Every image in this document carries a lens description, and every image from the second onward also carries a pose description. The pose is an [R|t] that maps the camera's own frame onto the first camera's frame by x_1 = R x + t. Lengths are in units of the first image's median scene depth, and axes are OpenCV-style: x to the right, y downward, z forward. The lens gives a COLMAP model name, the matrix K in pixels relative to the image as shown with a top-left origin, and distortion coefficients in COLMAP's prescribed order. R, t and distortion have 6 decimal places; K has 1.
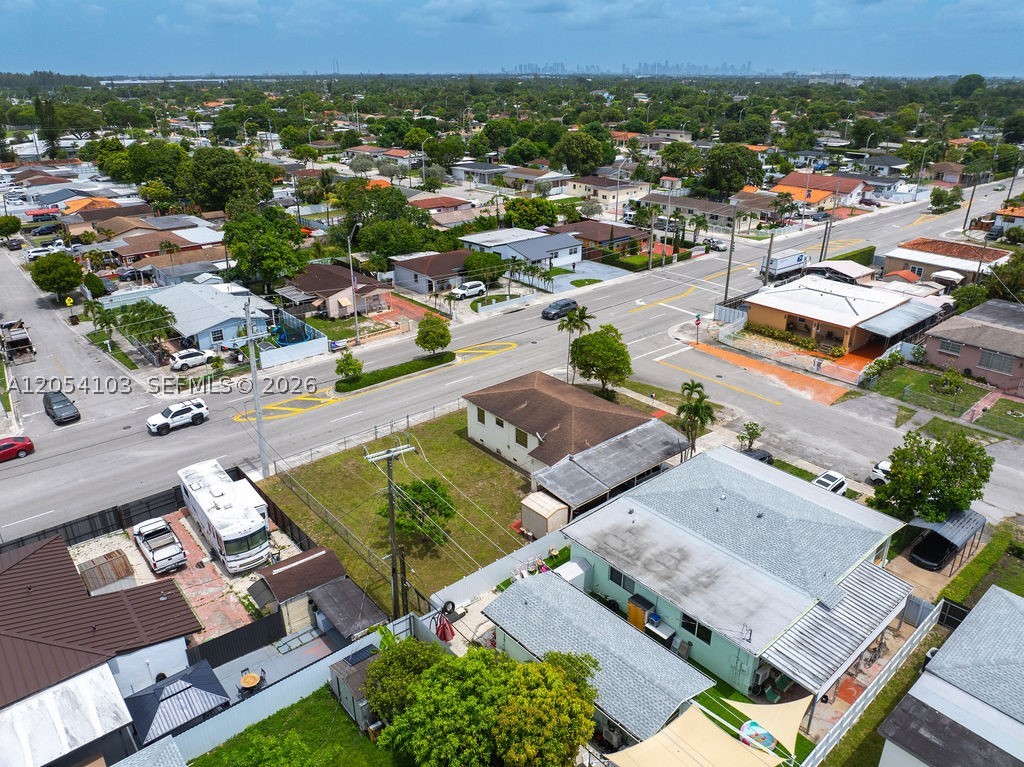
lens RADIAL K [[712.5, 0, 515.6], [0, 712.5, 383.8], [0, 0, 1]] dist [-0.036114, 0.001448]
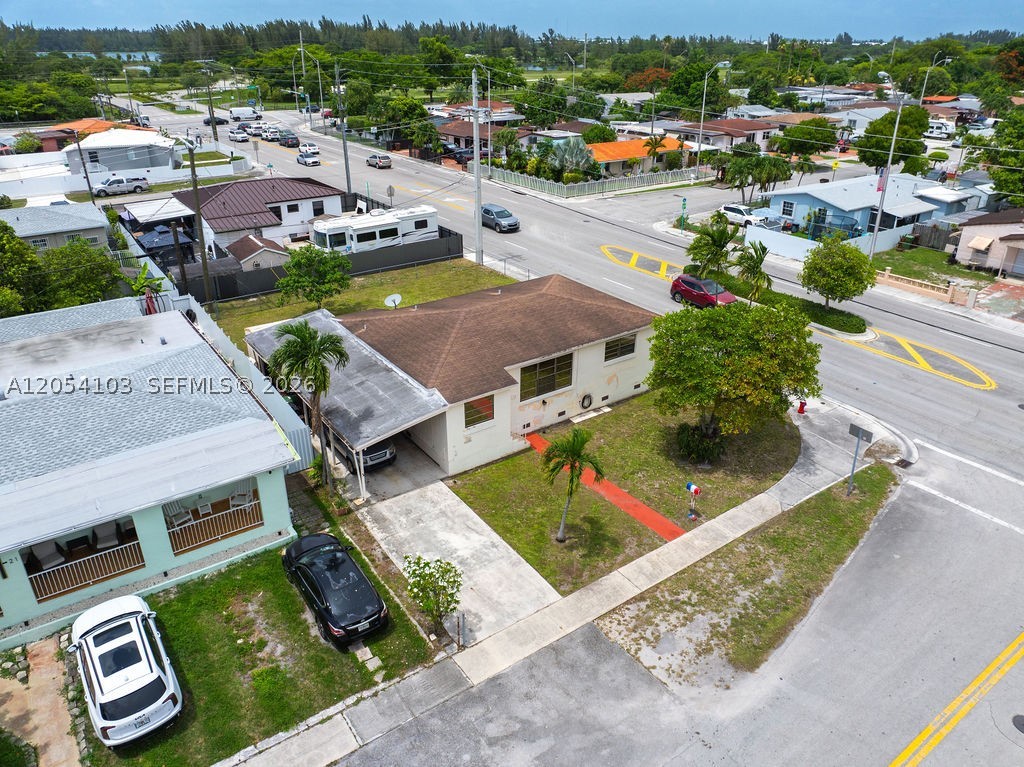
lens RADIAL K [[717.9, 0, 516.9], [0, 717.9, 377.0], [0, 0, 1]] dist [-0.053040, 0.026471]
pose [[-0.087924, 0.427850, -0.899563, 0.427791], [-0.401457, 0.811254, 0.425087, -0.130622], [0.911648, 0.398511, 0.100434, 0.682446]]
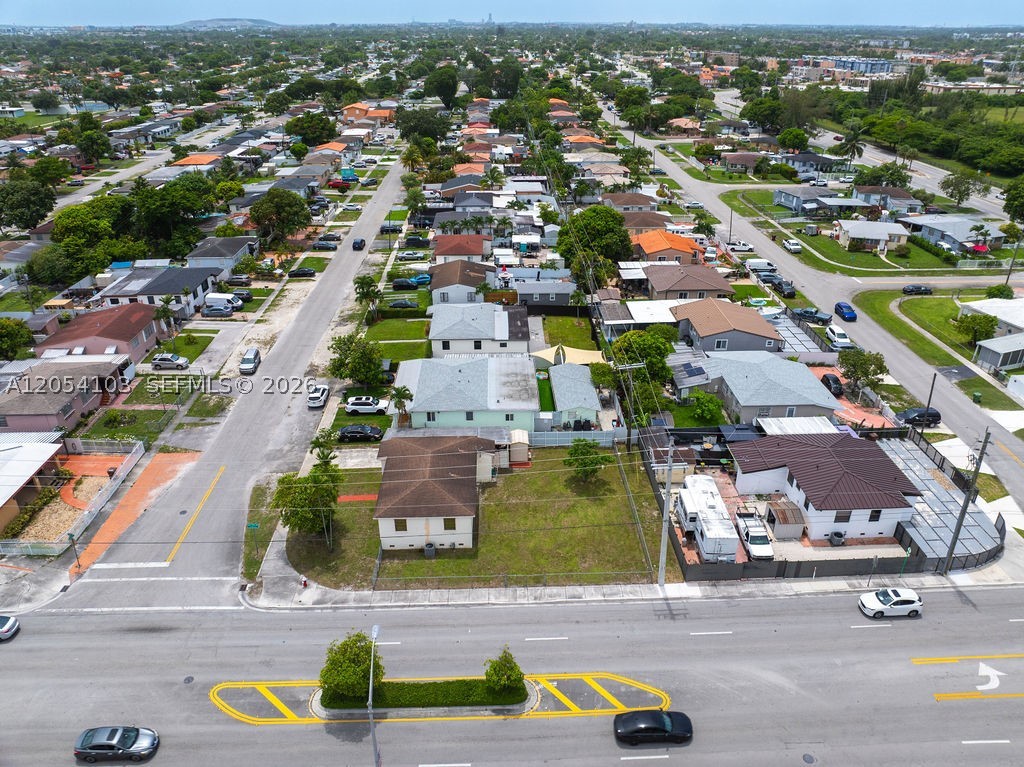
lens RADIAL K [[725.9, 0, 514.6], [0, 725.9, 355.3], [0, 0, 1]] dist [-0.035976, -0.000983]
pose [[-0.779258, -0.261676, 0.569458, -0.480786], [0.250760, 0.702557, 0.665982, -0.605444], [-0.574349, 0.661769, -0.481855, 0.962295]]
